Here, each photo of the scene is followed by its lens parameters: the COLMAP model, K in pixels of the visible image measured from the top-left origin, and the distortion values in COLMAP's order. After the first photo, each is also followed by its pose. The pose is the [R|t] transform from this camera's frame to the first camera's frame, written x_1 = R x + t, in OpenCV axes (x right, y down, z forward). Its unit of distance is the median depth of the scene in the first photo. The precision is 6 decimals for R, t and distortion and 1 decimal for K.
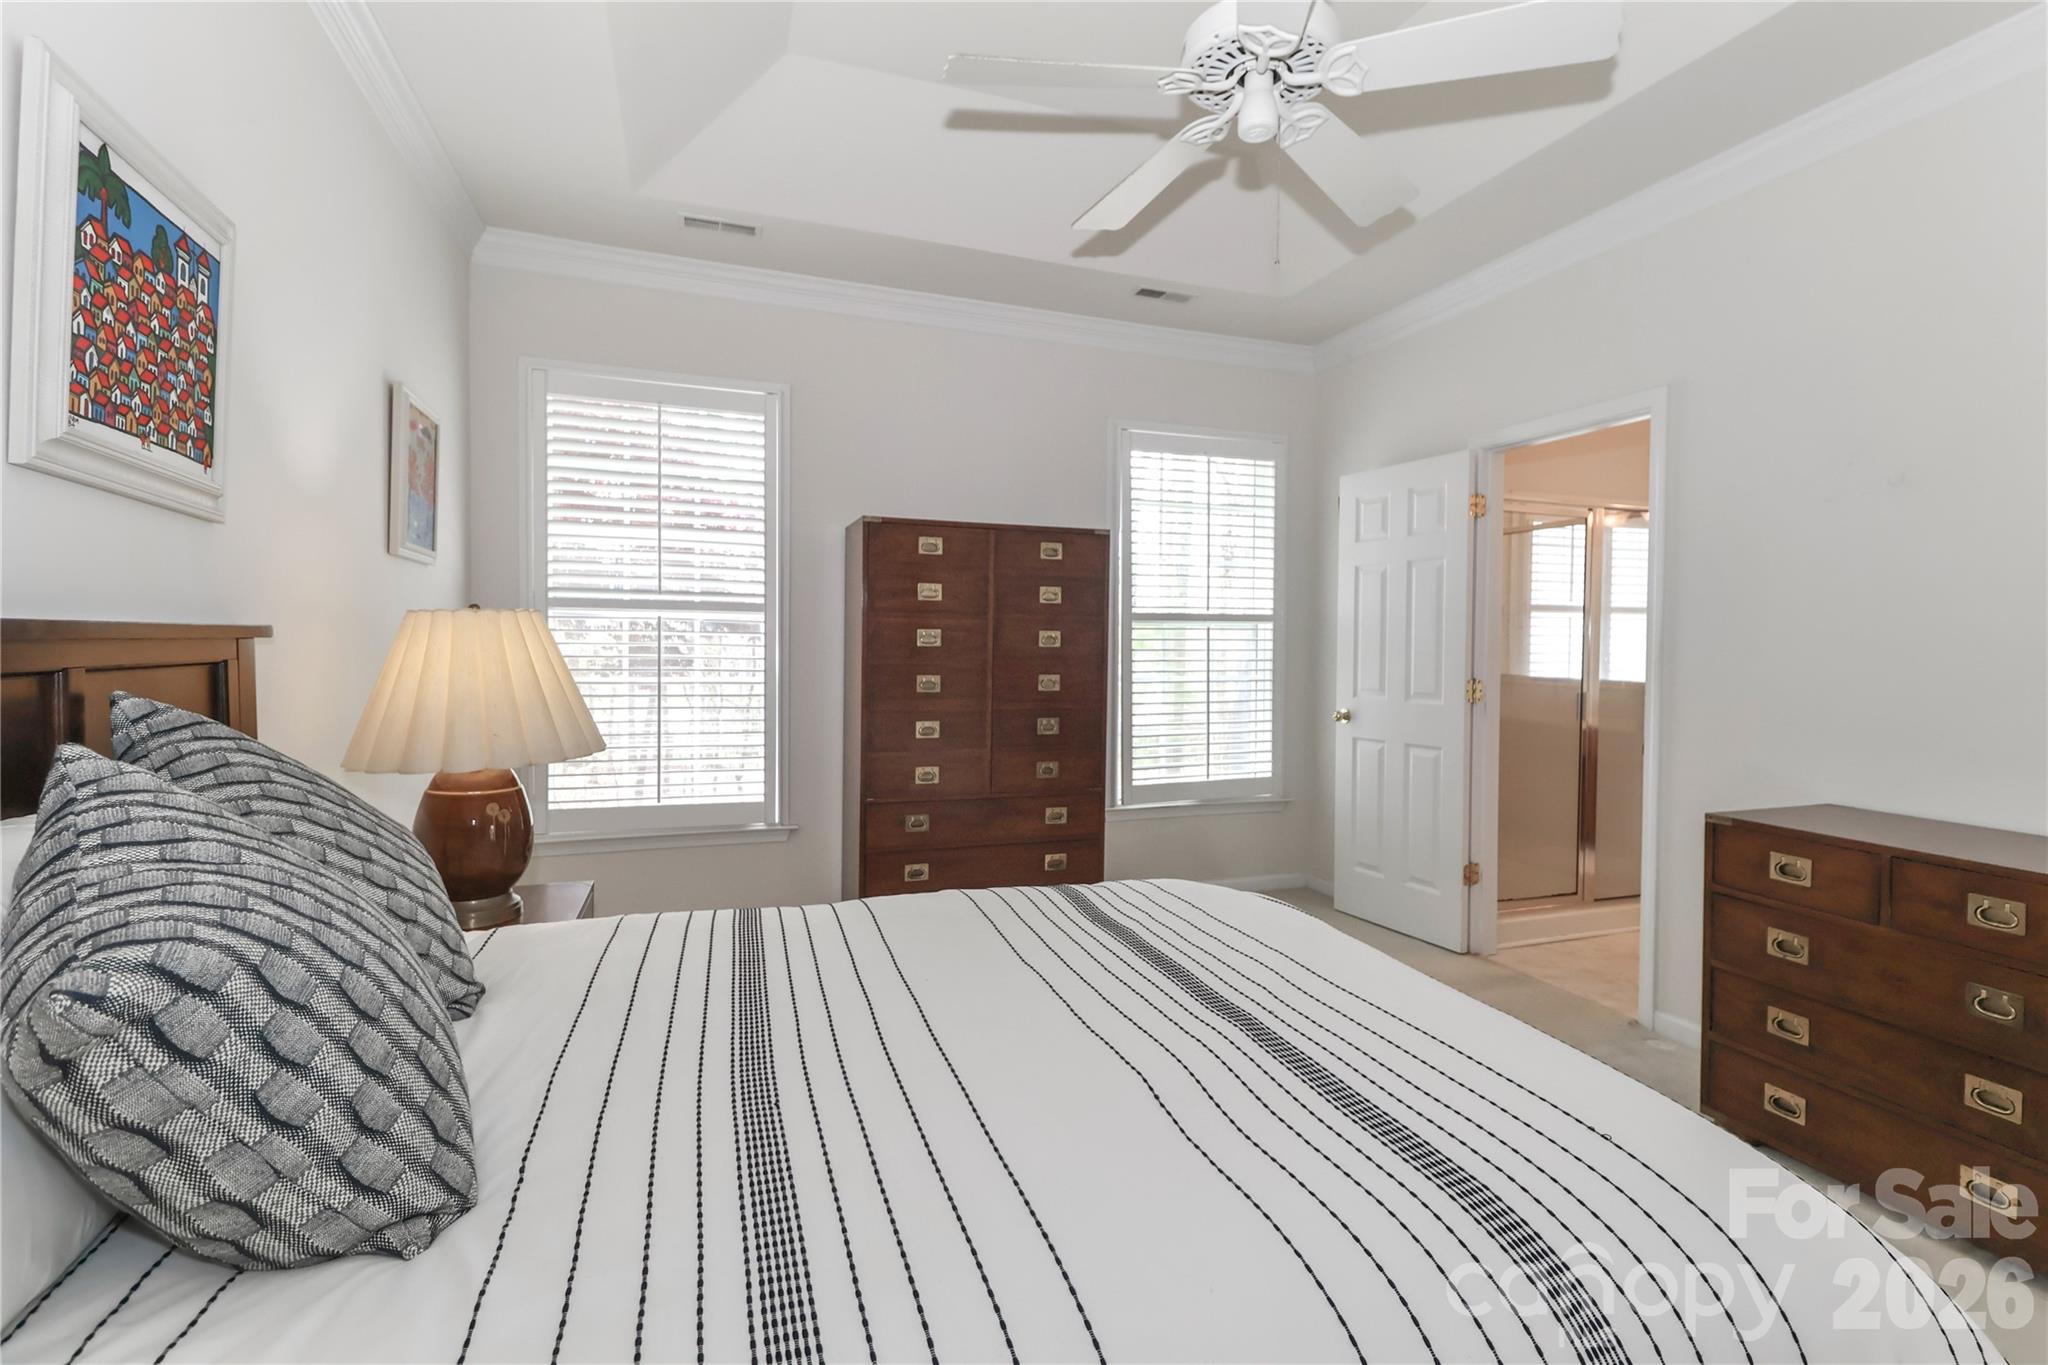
lens RADIAL K [[939.8, 0, 1076.3], [0, 939.8, 651.4], [0, 0, 1]] dist [0.020302, -0.009406]
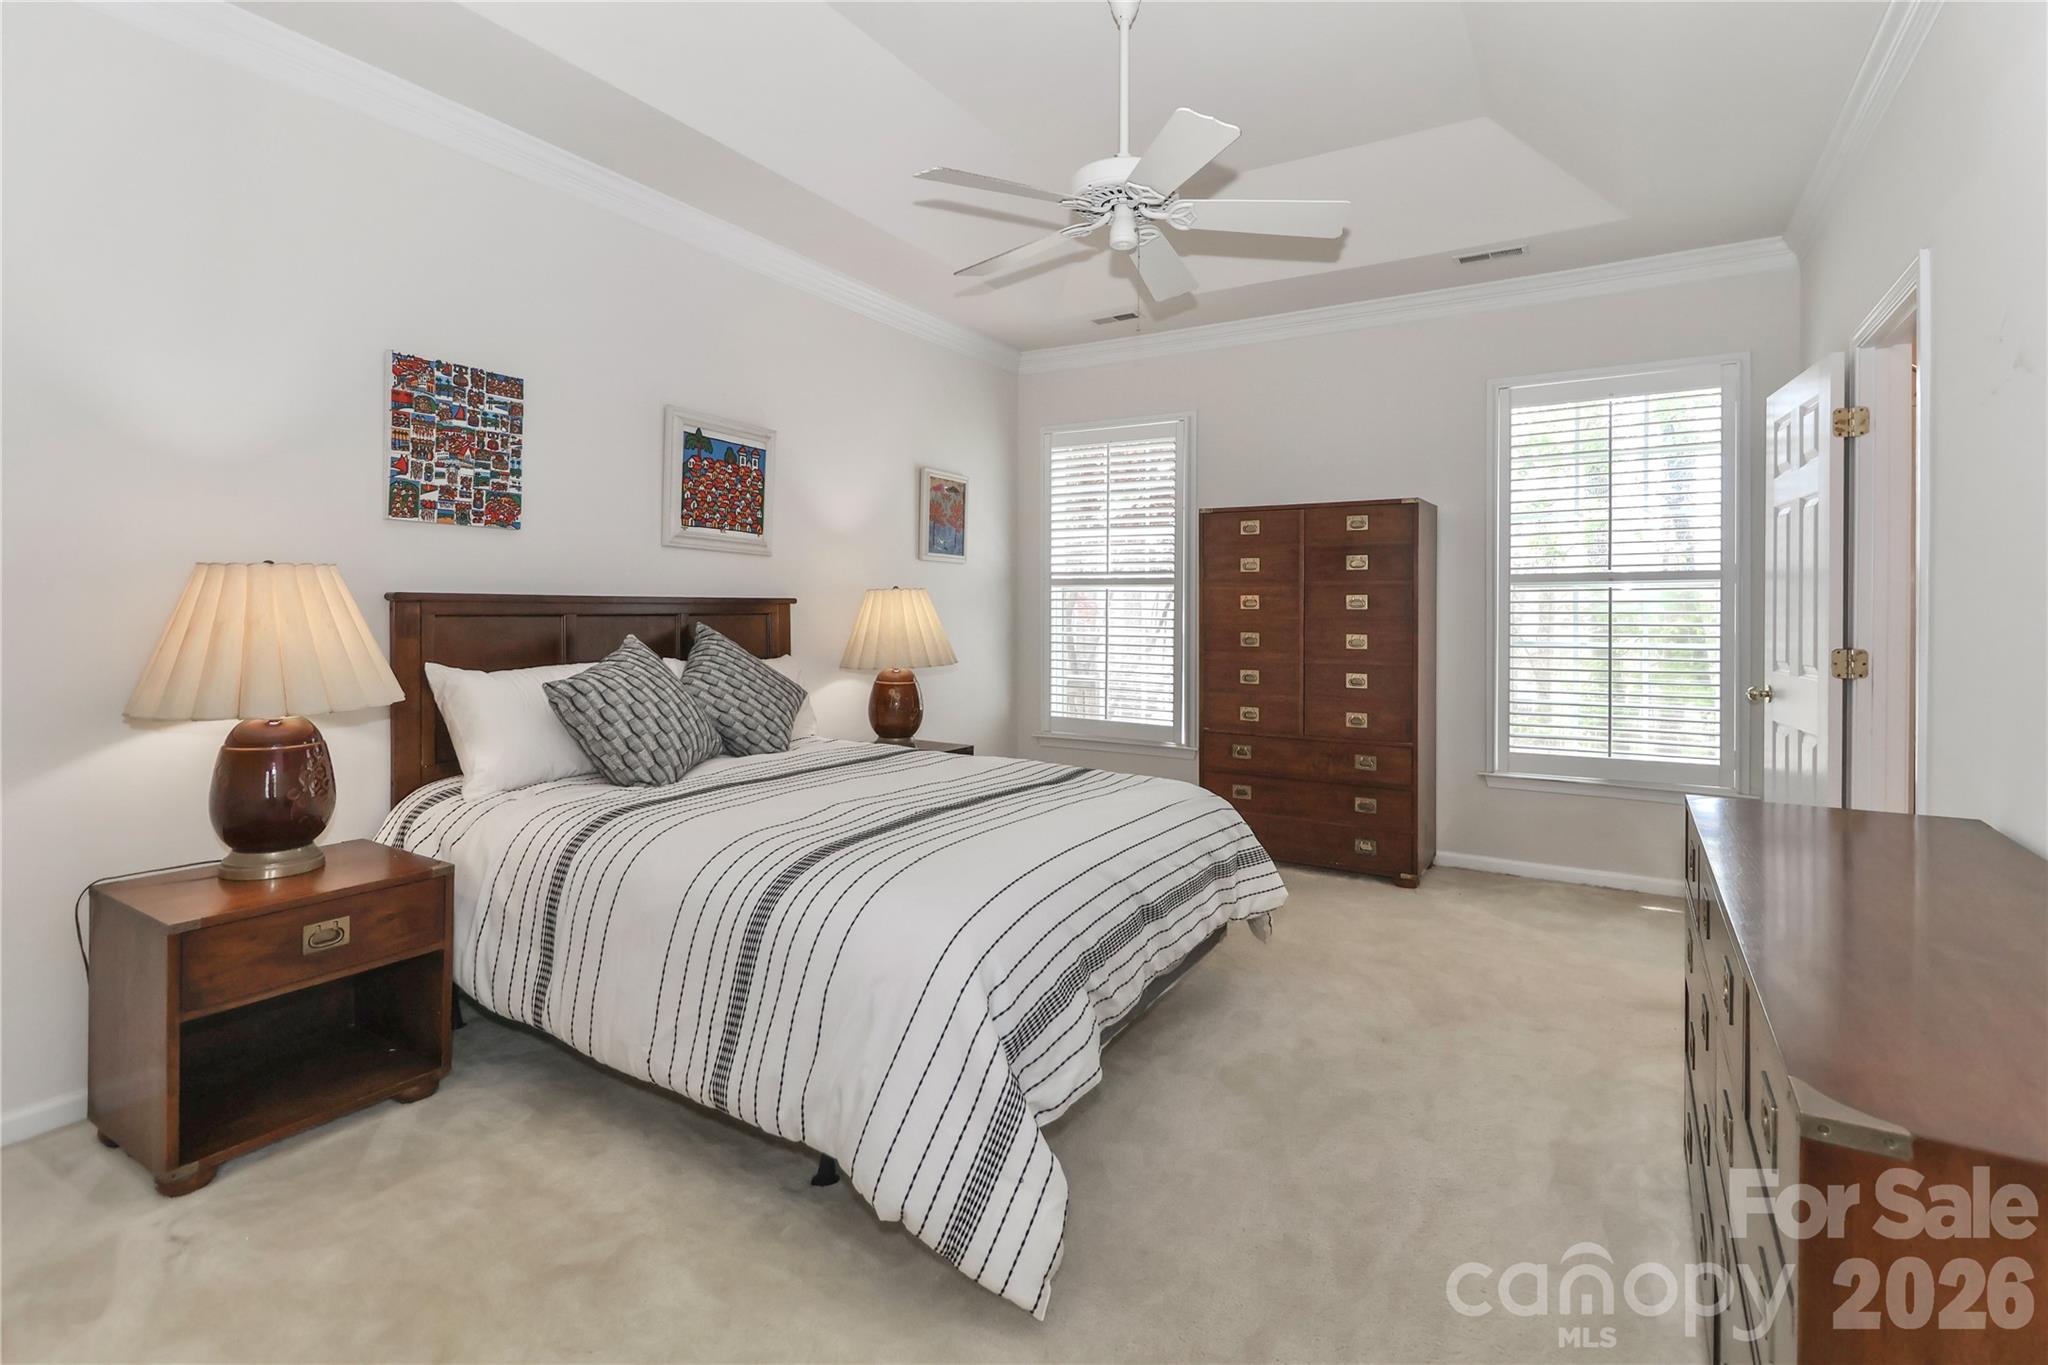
lens RADIAL K [[973.6, 0, 1061.2], [0, 973.6, 621.3], [0, 0, 1]] dist [0.018219, -0.012557]
pose [[0.627564, 0.003408, -0.778557, 0.680563], [-0.005730, 0.999984, -0.000241, 0.012208], [0.778544, 0.004612, 0.627574, 0.008246]]
